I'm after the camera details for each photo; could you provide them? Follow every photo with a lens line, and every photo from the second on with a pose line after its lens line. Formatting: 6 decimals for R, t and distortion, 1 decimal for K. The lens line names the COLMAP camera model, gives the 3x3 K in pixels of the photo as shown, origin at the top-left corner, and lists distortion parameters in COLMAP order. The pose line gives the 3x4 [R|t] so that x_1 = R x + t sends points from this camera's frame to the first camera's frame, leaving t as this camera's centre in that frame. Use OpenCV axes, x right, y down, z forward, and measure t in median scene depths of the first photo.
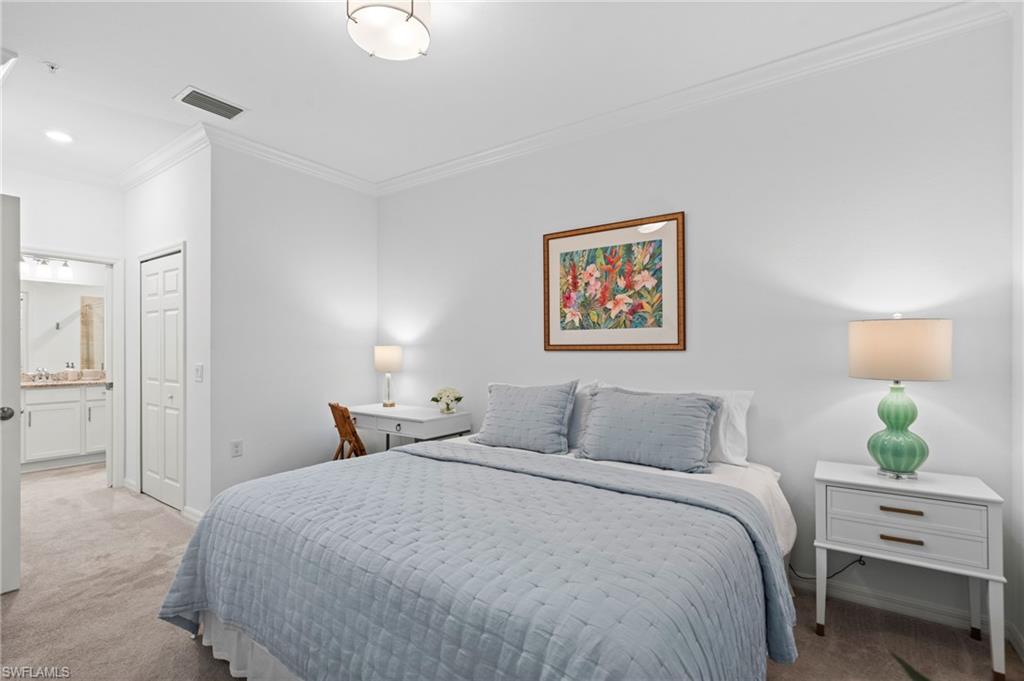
lens RADIAL K [[467.3, 0, 520.8], [0, 467.3, 342.5], [0, 0, 1]] dist [-0.006651, 0.002424]
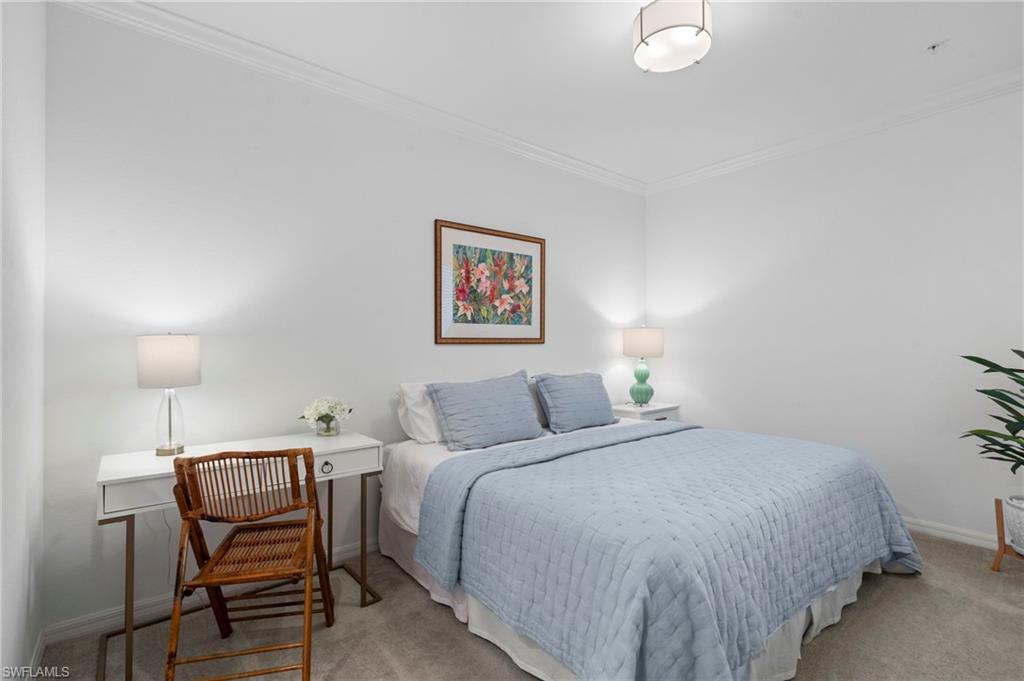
lens RADIAL K [[467.3, 0, 516.4], [0, 467.3, 339.4], [0, 0, 1]] dist [-0.006651, 0.002424]
pose [[0.283206, 0.007510, 0.959030, -0.877410], [-0.014066, 0.999894, -0.003676, 0.010766], [-0.958956, -0.012449, 0.283282, 0.642470]]
